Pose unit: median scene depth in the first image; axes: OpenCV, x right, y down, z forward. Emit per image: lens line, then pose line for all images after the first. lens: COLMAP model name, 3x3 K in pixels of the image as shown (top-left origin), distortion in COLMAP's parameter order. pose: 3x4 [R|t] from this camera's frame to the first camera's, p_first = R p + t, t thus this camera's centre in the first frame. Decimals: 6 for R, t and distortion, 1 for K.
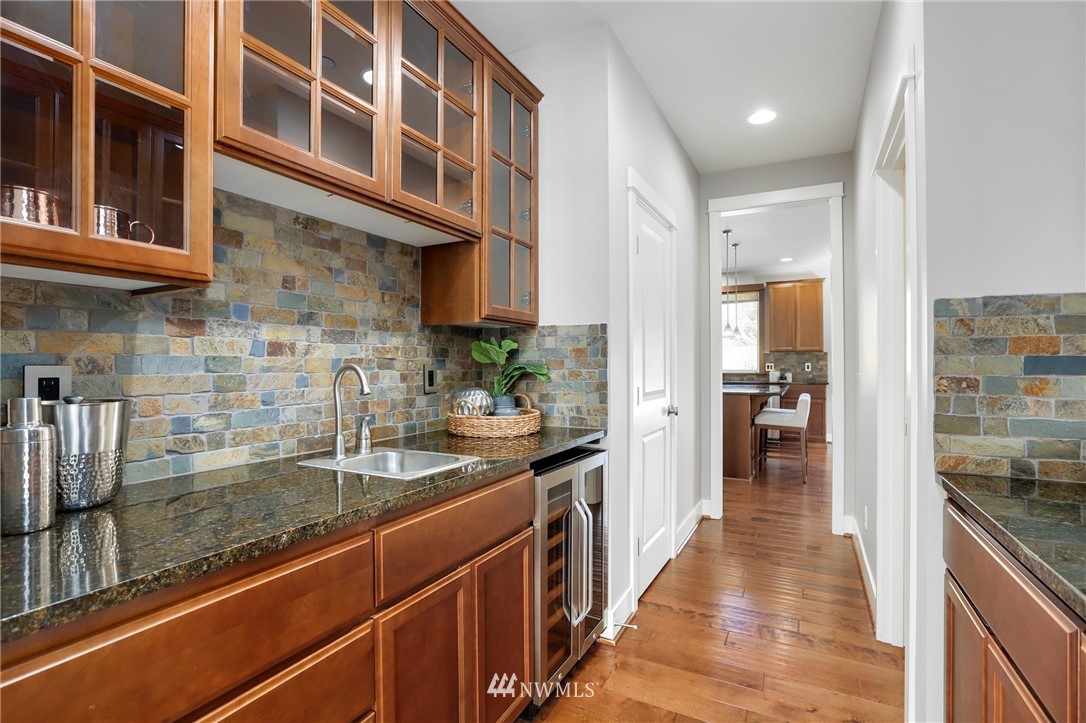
lens RADIAL K [[501.0, 0, 546.6], [0, 501.0, 360.0], [0, 0, 1]] dist [-0.026119, 0.012740]
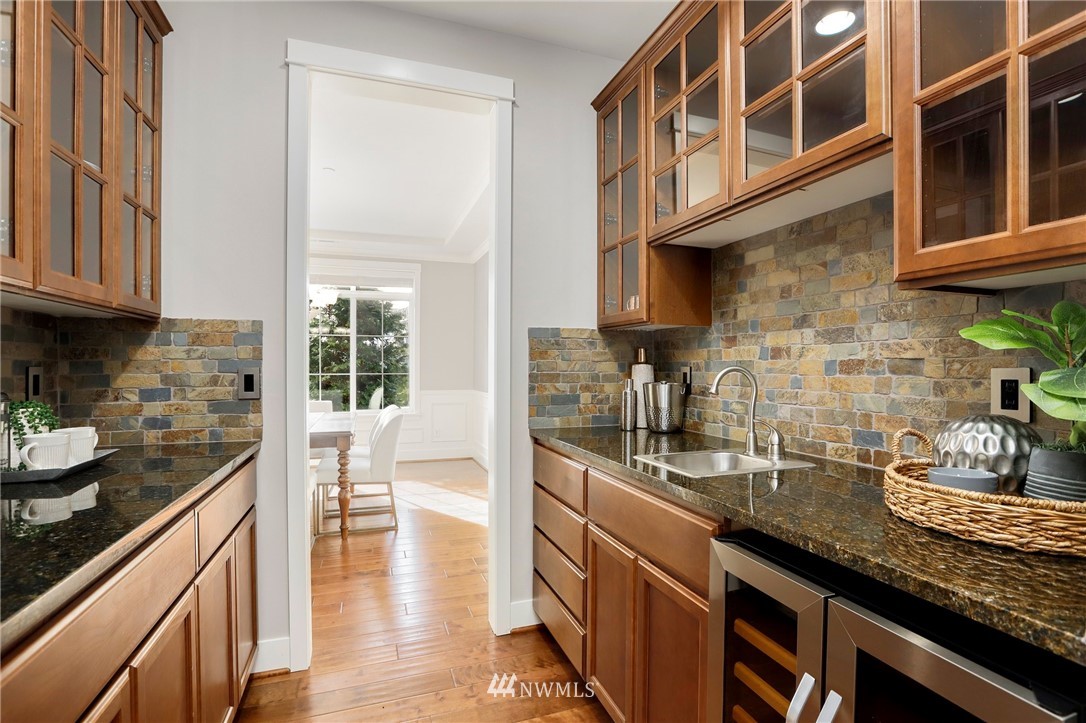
lens RADIAL K [[501.0, 0, 538.8], [0, 501.0, 368.4], [0, 0, 1]] dist [-0.026119, 0.012740]
pose [[-0.676569, 0.001865, -0.736377, 0.629492], [0.002083, 0.999998, 0.000619, 0.010559], [0.736377, -0.001115, -0.676571, 1.279833]]
